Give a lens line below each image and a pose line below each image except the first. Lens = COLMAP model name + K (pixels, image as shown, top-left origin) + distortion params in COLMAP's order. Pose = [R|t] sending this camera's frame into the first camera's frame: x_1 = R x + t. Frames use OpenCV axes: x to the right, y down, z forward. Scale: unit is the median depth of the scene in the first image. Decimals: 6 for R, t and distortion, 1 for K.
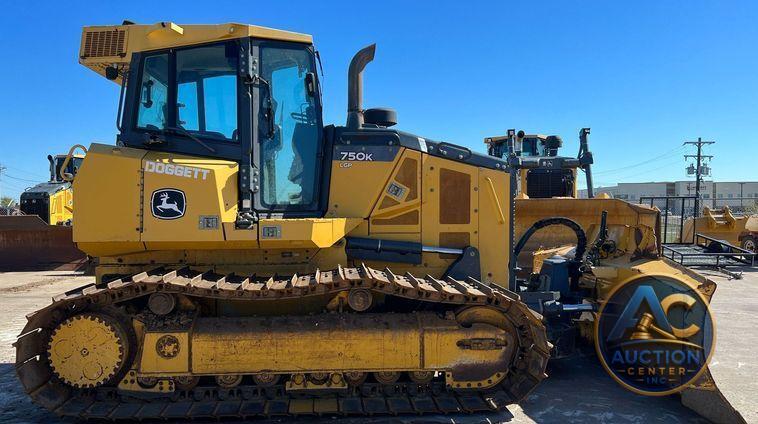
lens RADIAL K [[632.0, 0, 380.3], [0, 632.0, 242.5], [0, 0, 1]] dist [0.064121, -0.055182]
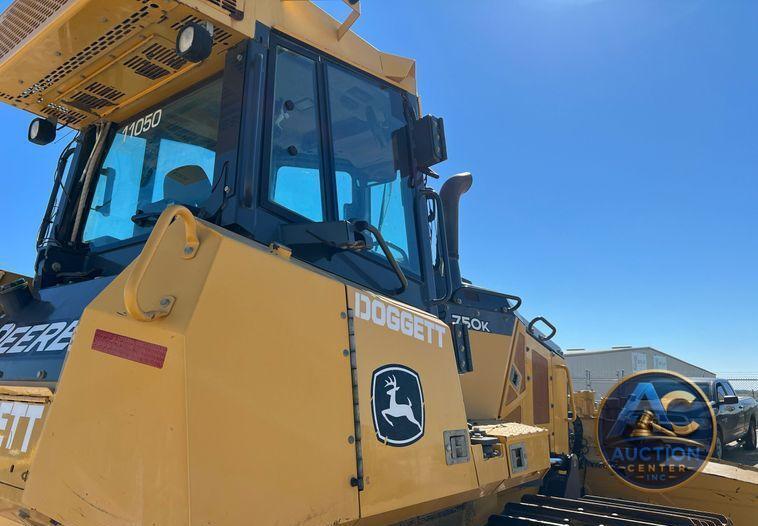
lens RADIAL K [[558.6, 0, 392.7], [0, 558.6, 293.9], [0, 0, 1]] dist [0.060293, -0.046985]
pose [[0.663968, 0.135964, 0.735296, -0.568350], [0.019166, 0.979913, -0.198503, -0.056069], [-0.747516, 0.145893, 0.648025, 0.730771]]
